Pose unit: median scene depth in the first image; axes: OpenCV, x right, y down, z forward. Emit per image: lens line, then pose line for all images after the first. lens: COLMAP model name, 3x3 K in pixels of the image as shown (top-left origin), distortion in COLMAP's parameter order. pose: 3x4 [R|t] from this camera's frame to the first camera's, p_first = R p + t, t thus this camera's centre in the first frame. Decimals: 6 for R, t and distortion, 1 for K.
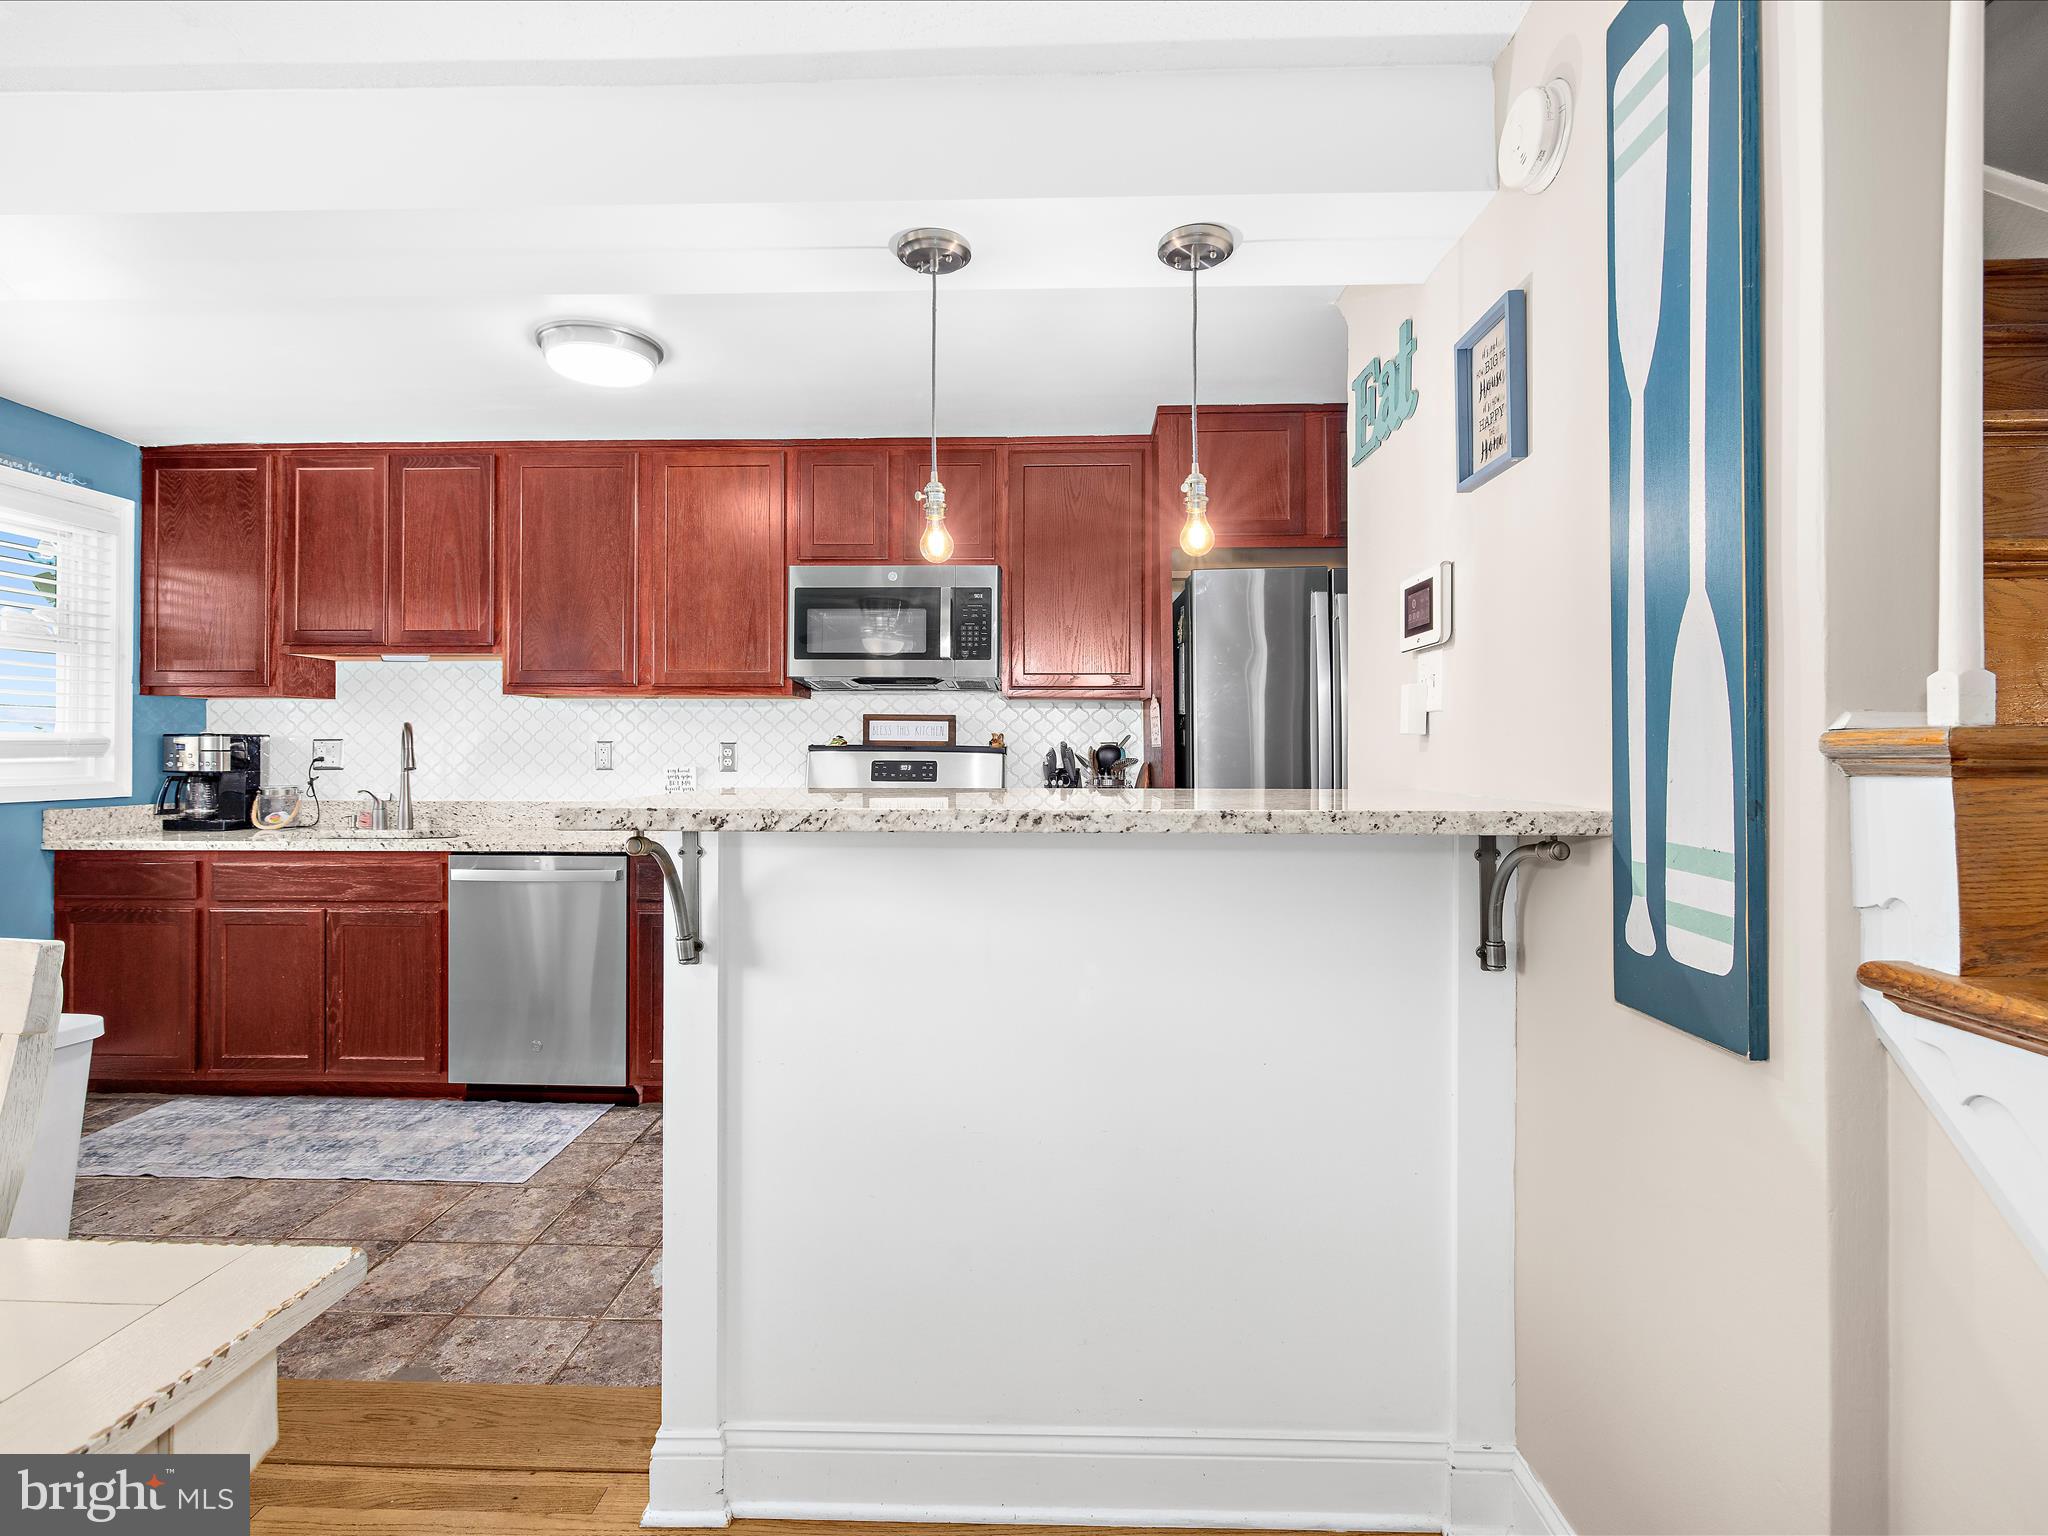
lens RADIAL K [[993.4, 0, 1013.7], [0, 993.4, 744.0], [0, 0, 1]] dist [0.000440, 0.000529]
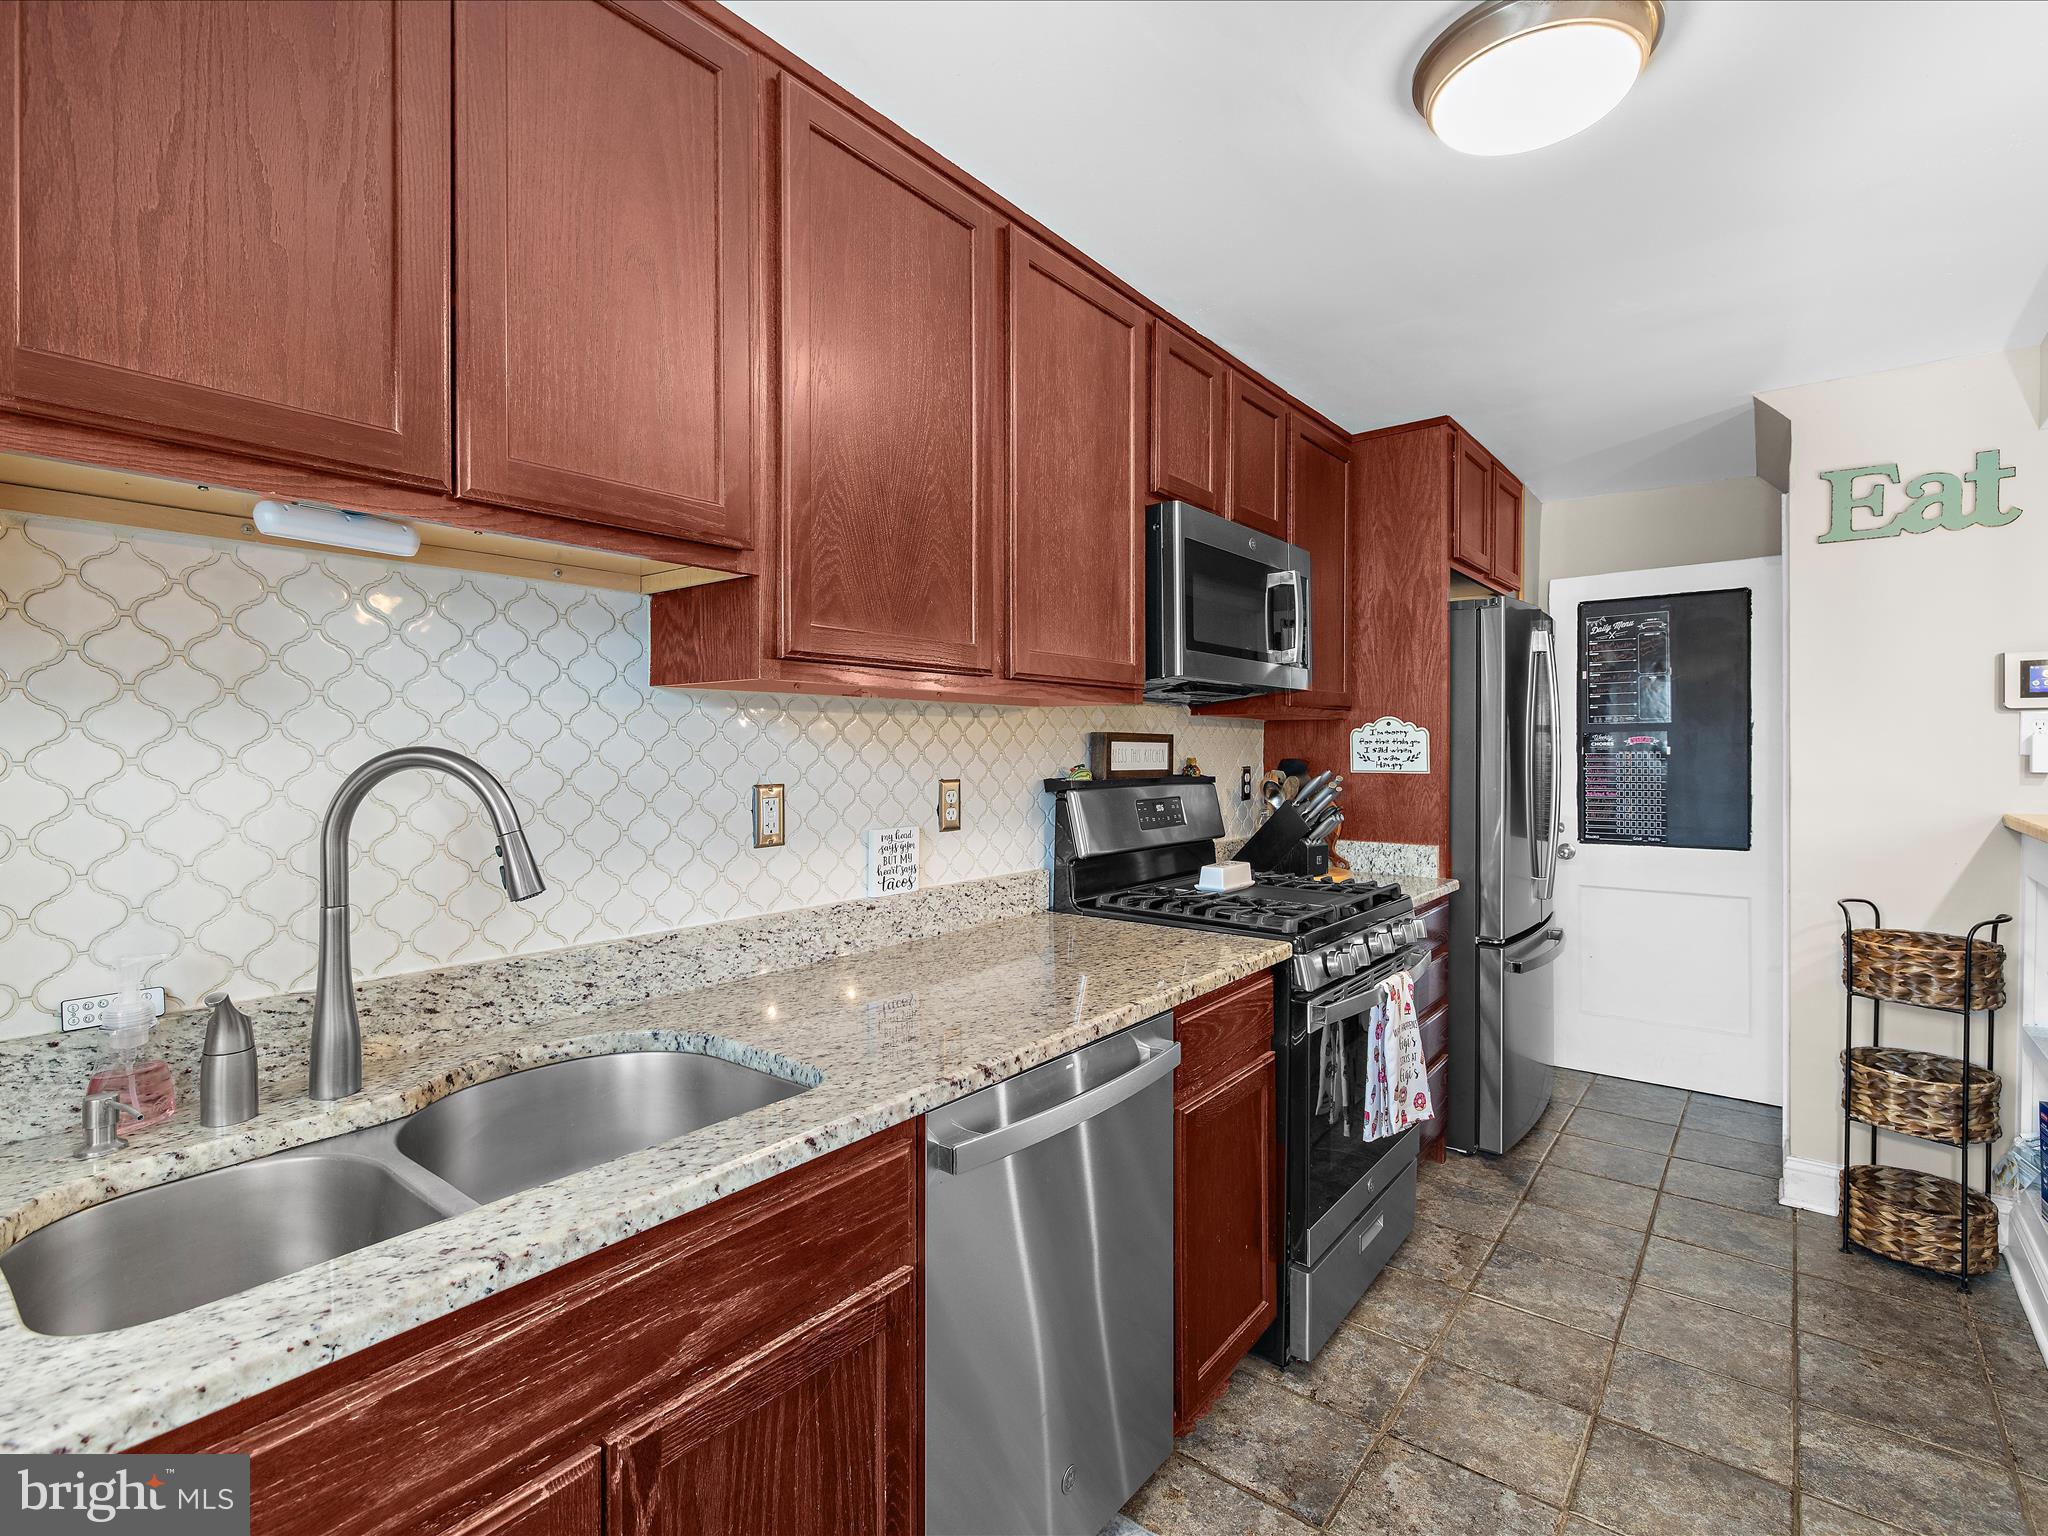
lens RADIAL K [[979.0, 0, 1007.9], [0, 979.0, 750.6], [0, 0, 1]] dist [-0.000024, 0.000556]
pose [[0.603297, -0.006072, 0.797493, -0.760452], [-0.002866, 0.999948, 0.009782, -0.025038], [-0.797511, -0.008188, 0.603248, 0.681882]]
